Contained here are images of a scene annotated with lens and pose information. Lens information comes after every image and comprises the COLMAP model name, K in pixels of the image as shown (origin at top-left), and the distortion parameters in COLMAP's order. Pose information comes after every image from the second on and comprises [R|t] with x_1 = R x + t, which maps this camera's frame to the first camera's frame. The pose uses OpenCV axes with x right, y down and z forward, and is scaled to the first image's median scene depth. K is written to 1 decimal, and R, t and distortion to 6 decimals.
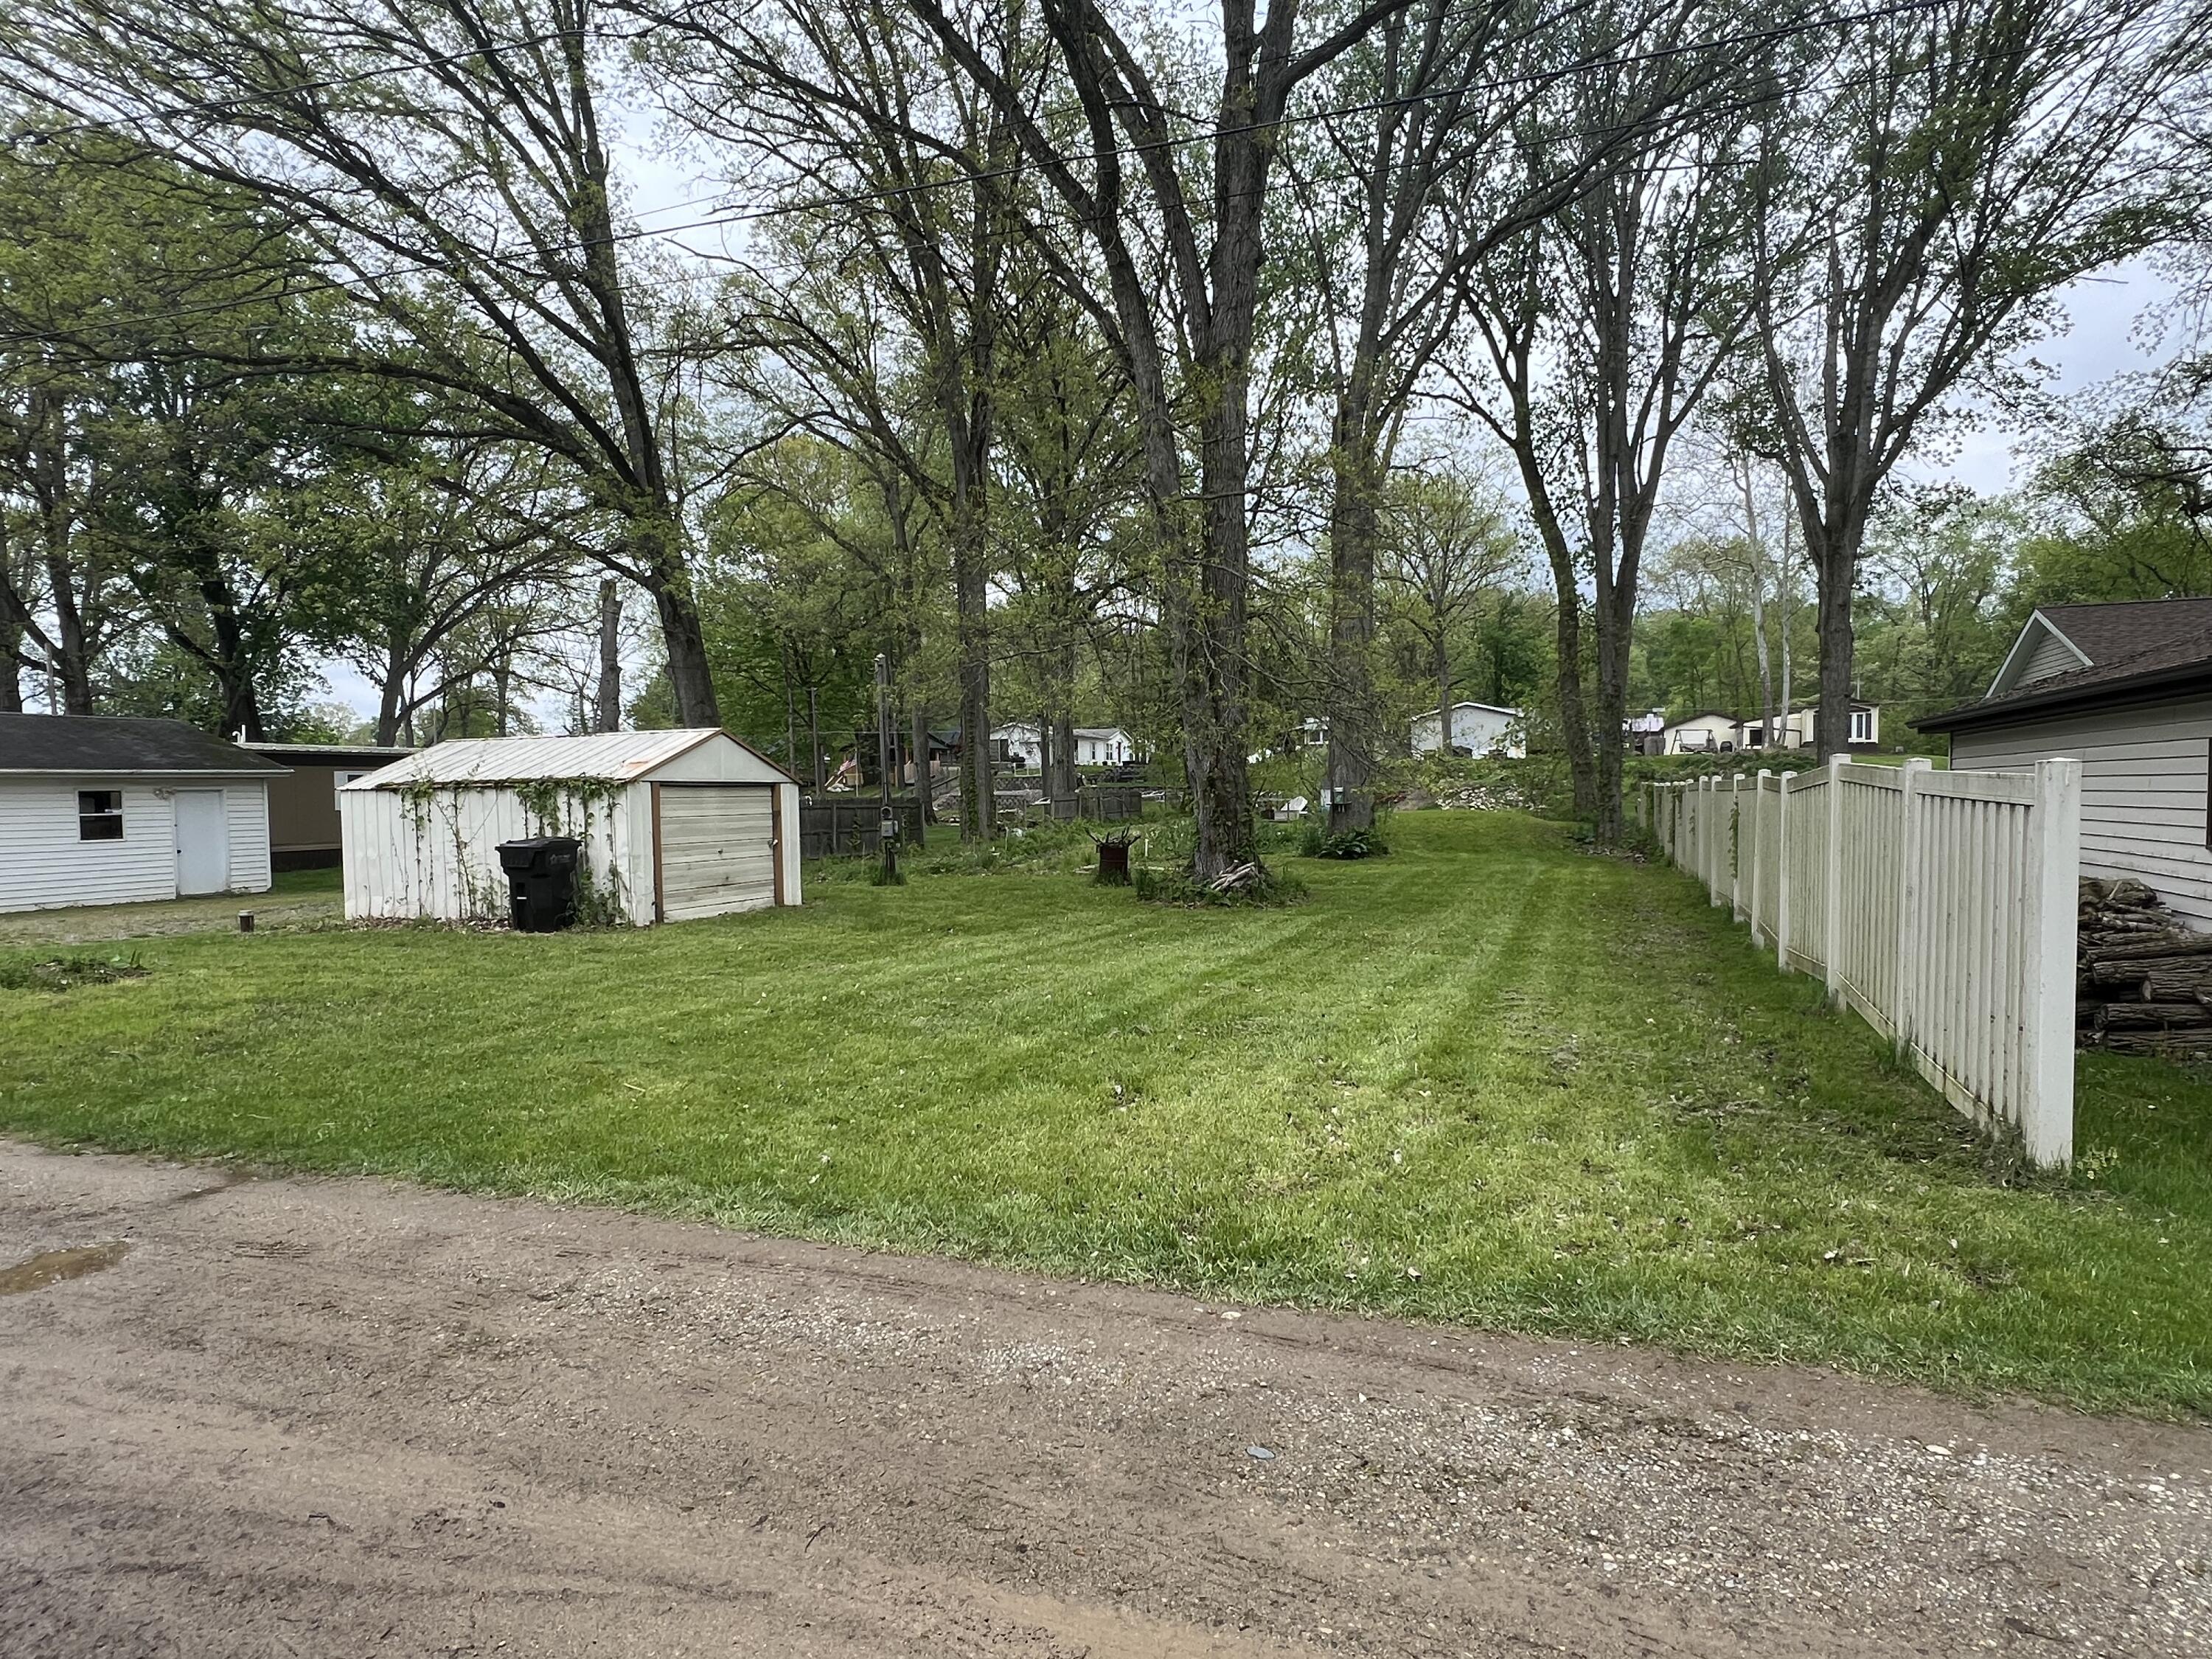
lens RADIAL K [[1227.5, 0, 1106.0], [0, 1227.5, 829.5], [0, 0, 1]] dist [0.000804, 0.000180]
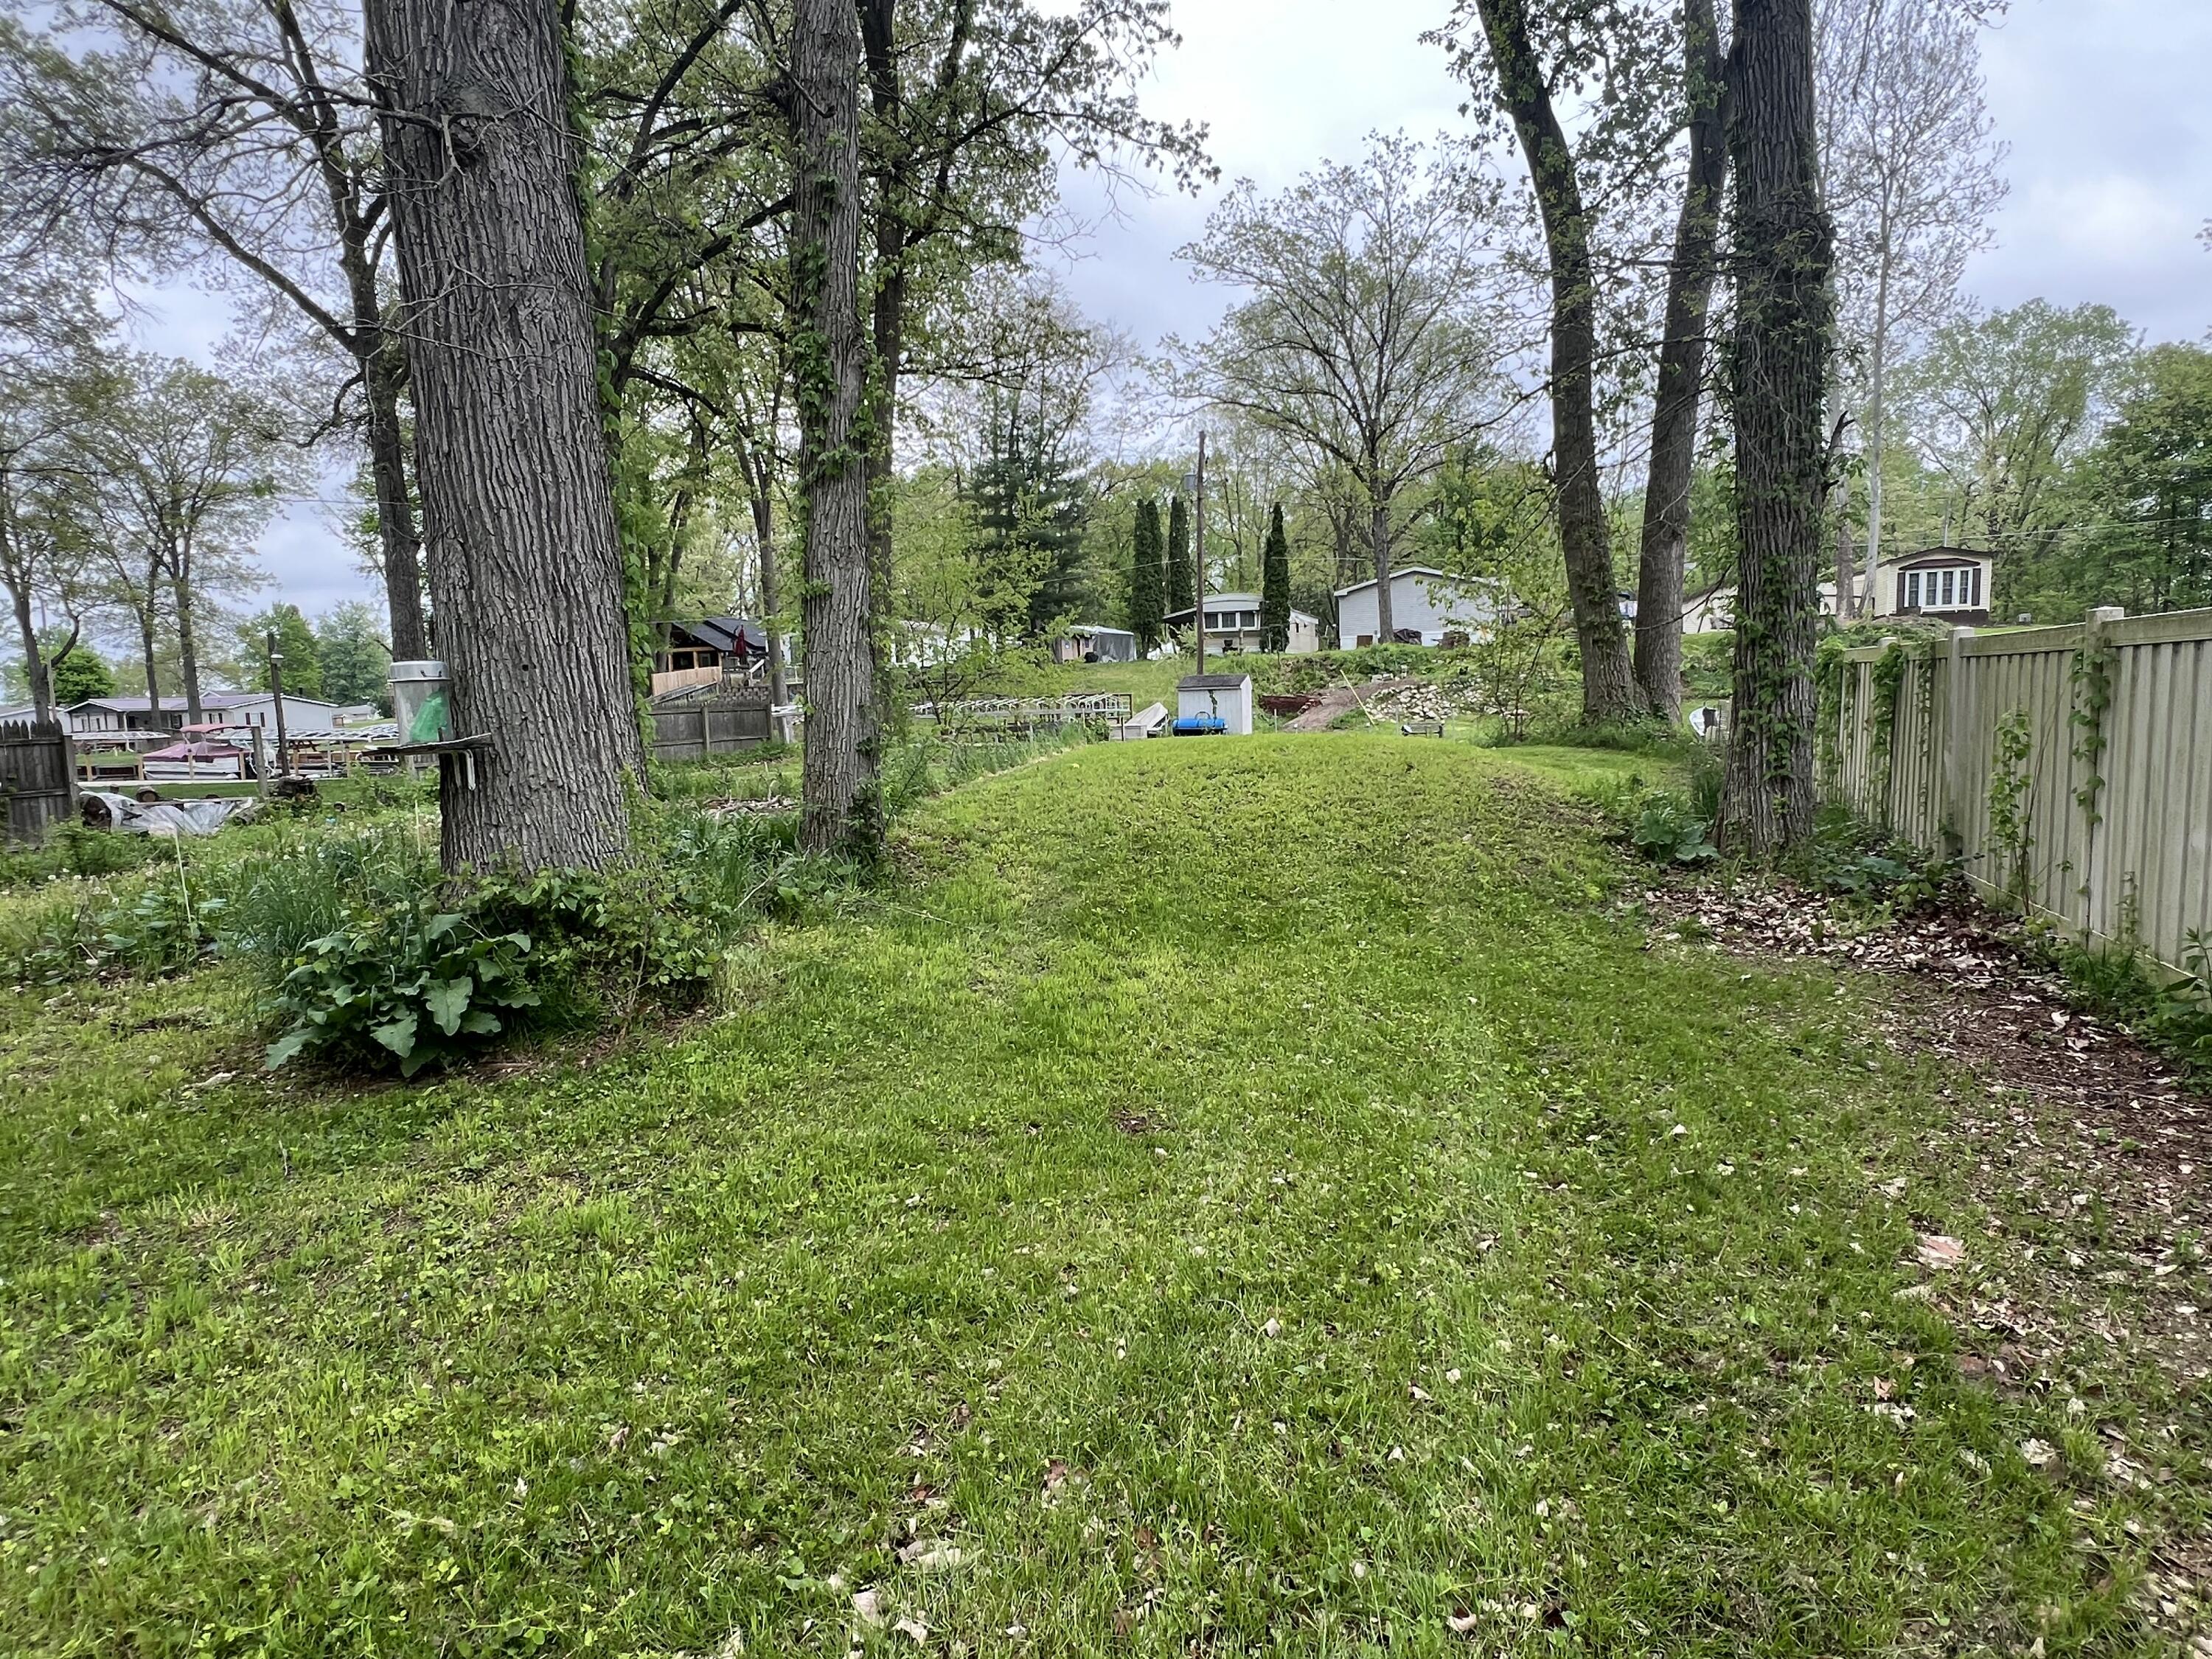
lens RADIAL K [[1174.1, 0, 1106.0], [0, 1174.1, 829.5], [0, 0, 1]] dist [-0.006321, -0.001976]
pose [[0.999709, -0.024114, -0.000144, 0.112975], [0.024054, 0.996789, 0.076379, -0.007697], [-0.001698, -0.076360, 0.997079, 0.314227]]
